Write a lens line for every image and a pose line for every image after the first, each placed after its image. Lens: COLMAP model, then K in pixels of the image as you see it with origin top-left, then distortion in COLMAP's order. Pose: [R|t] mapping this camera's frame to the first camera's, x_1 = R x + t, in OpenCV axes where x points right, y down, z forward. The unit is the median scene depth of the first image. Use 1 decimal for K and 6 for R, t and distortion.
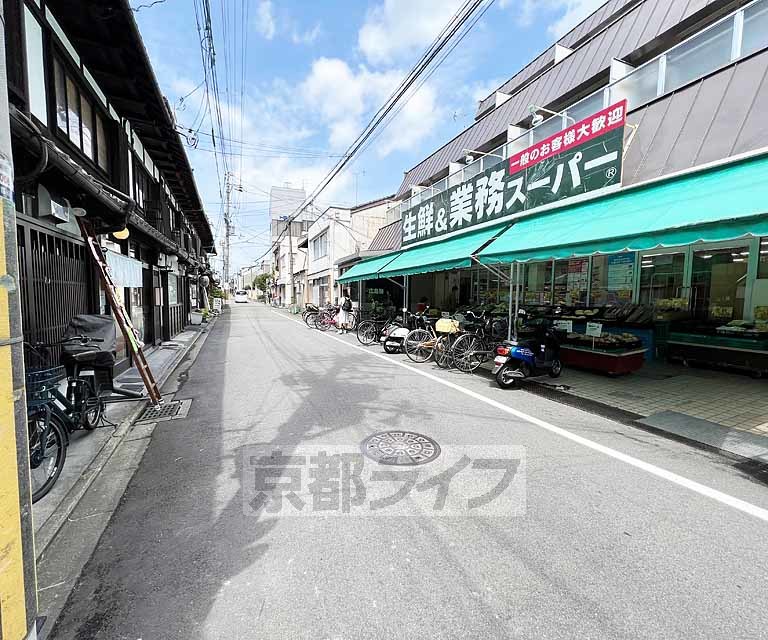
lens RADIAL K [[335.7, 0, 386.9], [0, 335.7, 319.3], [0, 0, 1]] dist [-0.003121, 0.001121]
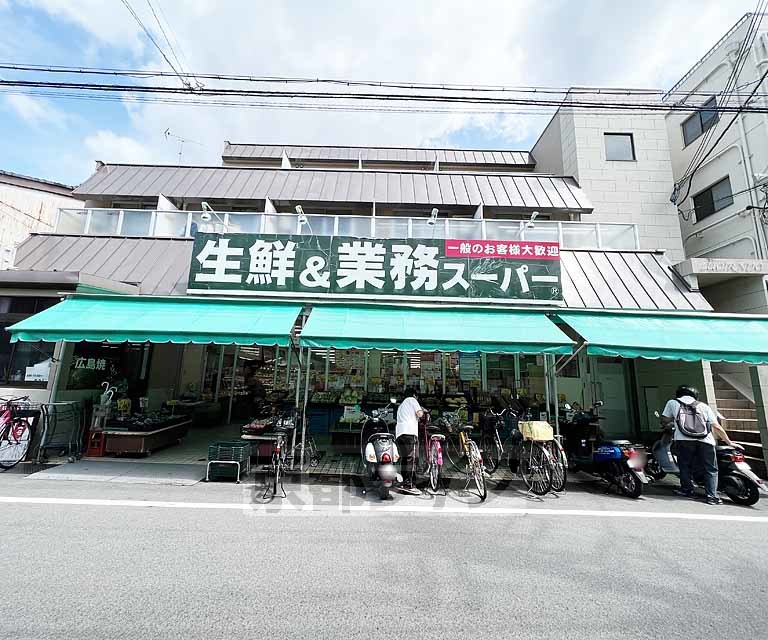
lens RADIAL K [[335.7, 0, 384.9], [0, 335.7, 318.2], [0, 0, 1]] dist [-0.003121, 0.001121]
pose [[0.402940, 0.160446, 0.901053, -0.468394], [0.034135, 0.981194, -0.189982, -0.069961], [-0.914590, 0.107309, 0.389885, 0.698532]]
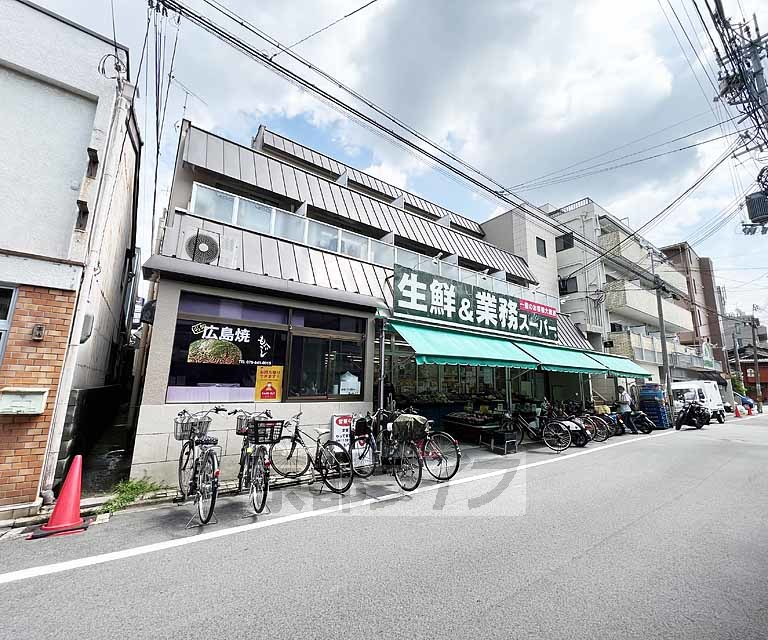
lens RADIAL K [[335.7, 0, 398.9], [0, 335.7, 315.2], [0, 0, 1]] dist [-0.003121, 0.001121]
pose [[-0.225811, 0.164860, 0.960120, -0.876275], [0.031710, 0.986298, -0.161897, -0.144490], [-0.973655, -0.006112, -0.227945, 1.657774]]
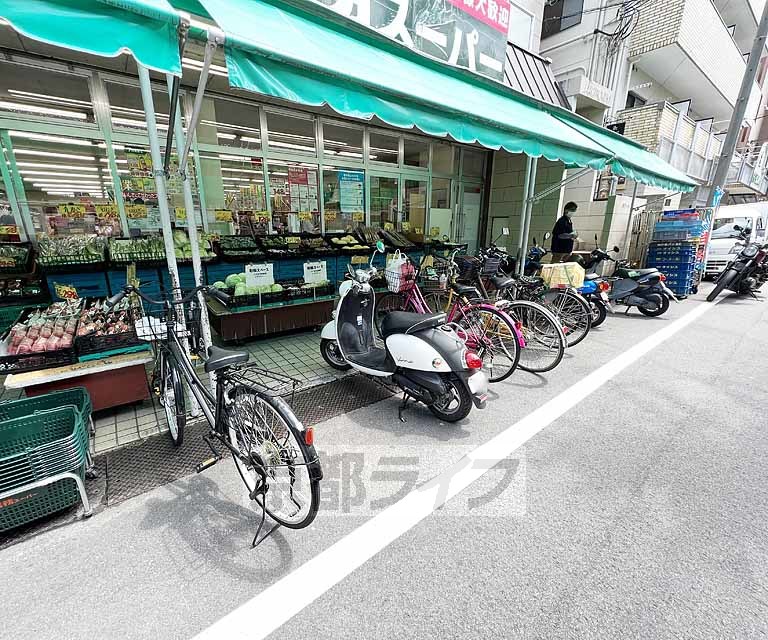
lens RADIAL K [[335.7, 0, 368.5], [0, 335.7, 317.5], [0, 0, 1]] dist [-0.003121, 0.001121]
pose [[-0.218237, -0.290535, 0.931645, -0.212388], [0.051092, 0.949945, 0.308210, -0.076037], [-0.974557, 0.114863, -0.192469, 1.022231]]
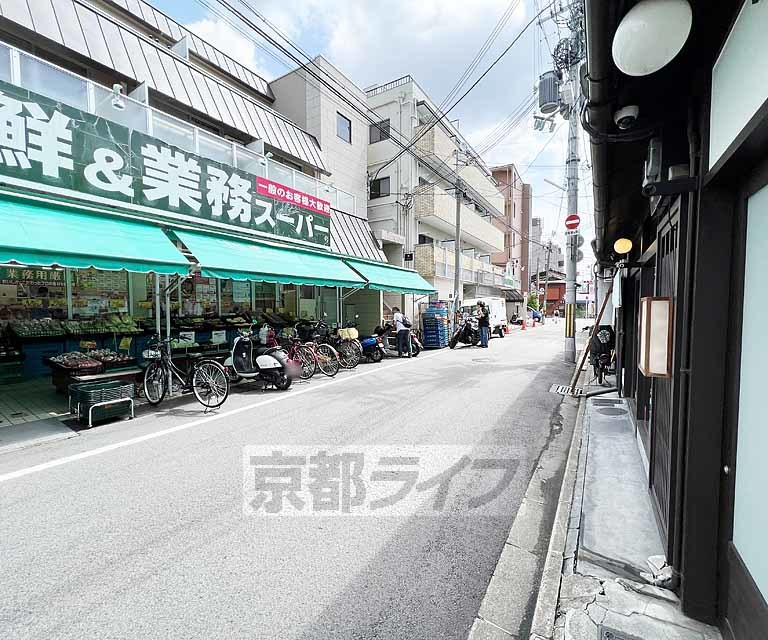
lens RADIAL K [[335.7, 0, 393.0], [0, 335.7, 317.7], [0, 0, 1]] dist [-0.003121, 0.001121]
pose [[-0.552047, -0.047694, 0.832448, -0.658149], [0.039816, 0.995716, 0.083452, -0.096974], [-0.832862, 0.079214, -0.547783, 1.086762]]
